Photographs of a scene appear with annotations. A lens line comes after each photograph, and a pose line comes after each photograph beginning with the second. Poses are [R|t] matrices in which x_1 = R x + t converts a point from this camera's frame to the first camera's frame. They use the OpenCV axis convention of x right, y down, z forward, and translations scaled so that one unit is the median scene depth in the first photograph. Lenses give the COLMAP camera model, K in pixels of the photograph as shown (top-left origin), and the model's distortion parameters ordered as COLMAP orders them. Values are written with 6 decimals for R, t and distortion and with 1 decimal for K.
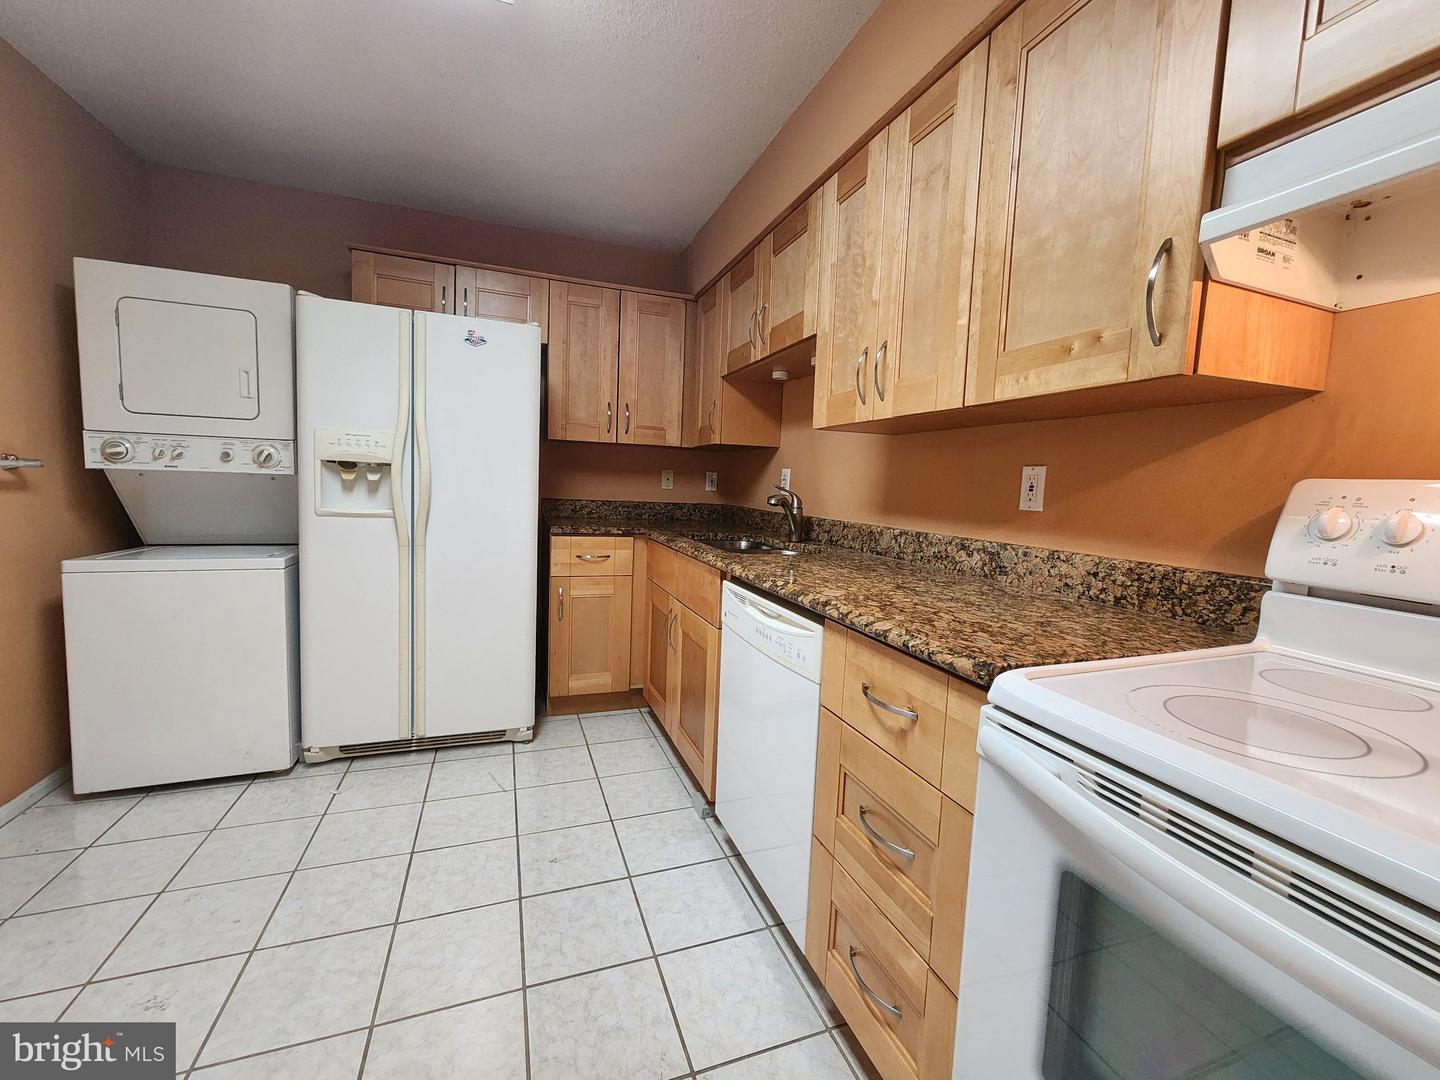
lens RADIAL K [[585.7, 0, 720.1], [0, 585.7, 538.6], [0, 0, 1]] dist [-0.002990, 0.000188]
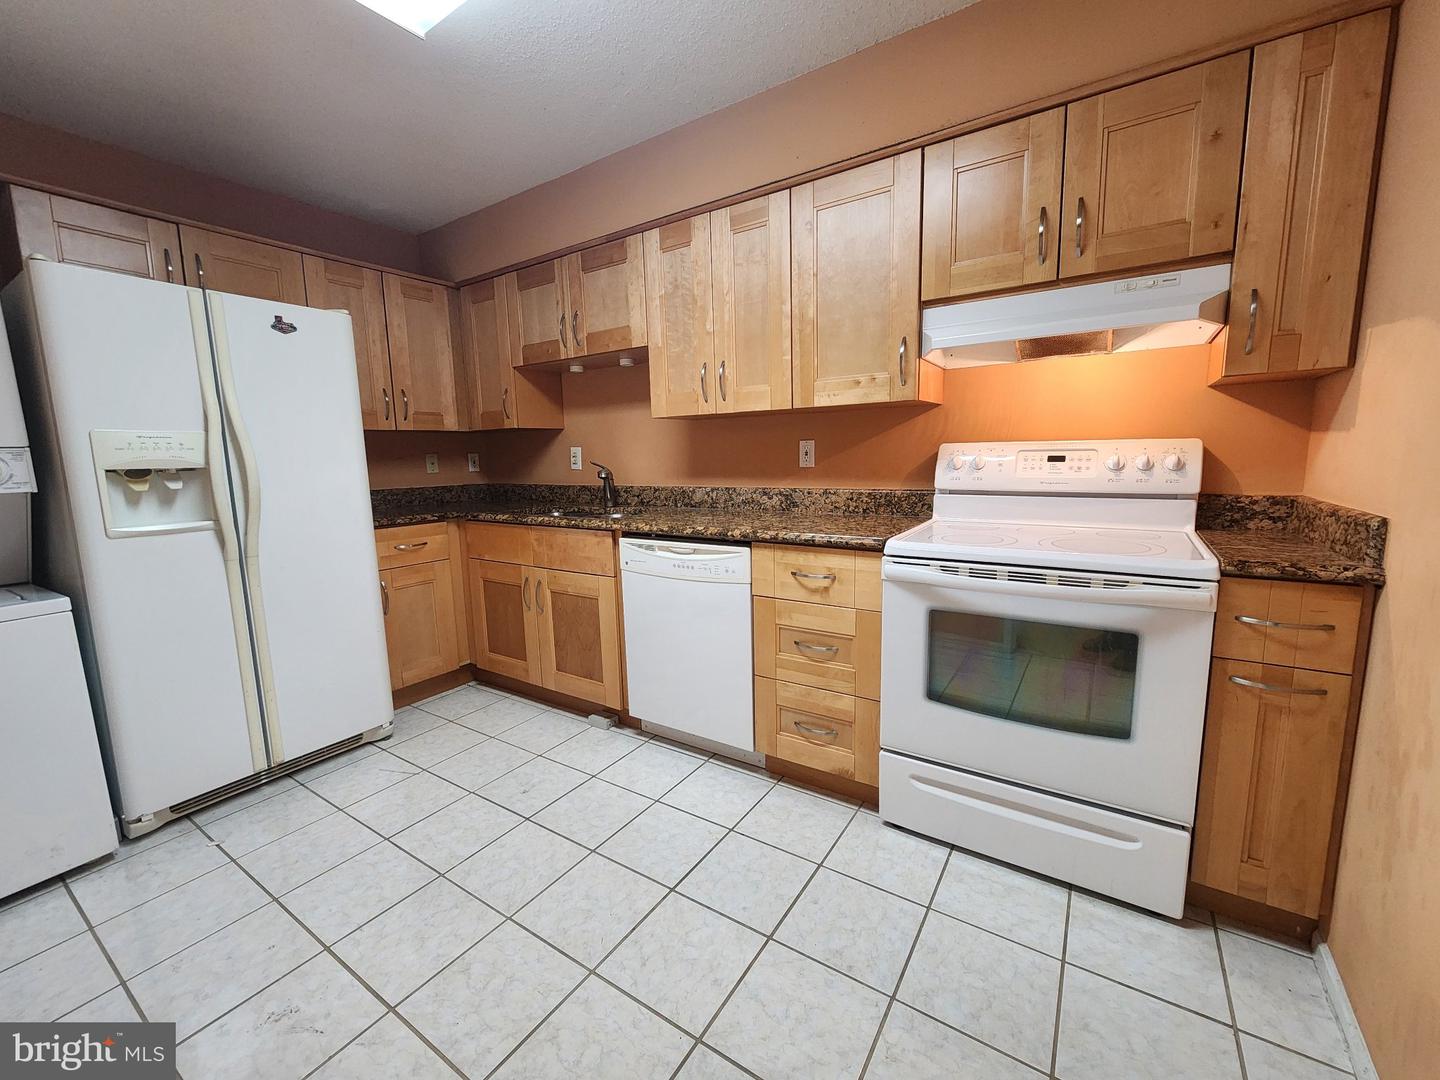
lens RADIAL K [[585.7, 0, 713.0], [0, 585.7, 538.1], [0, 0, 1]] dist [-0.002990, 0.000188]
pose [[0.807042, -0.143671, 0.572749, -0.493531], [0.111980, 0.989586, 0.090445, -0.020237], [-0.579779, -0.008856, 0.814726, -0.156508]]
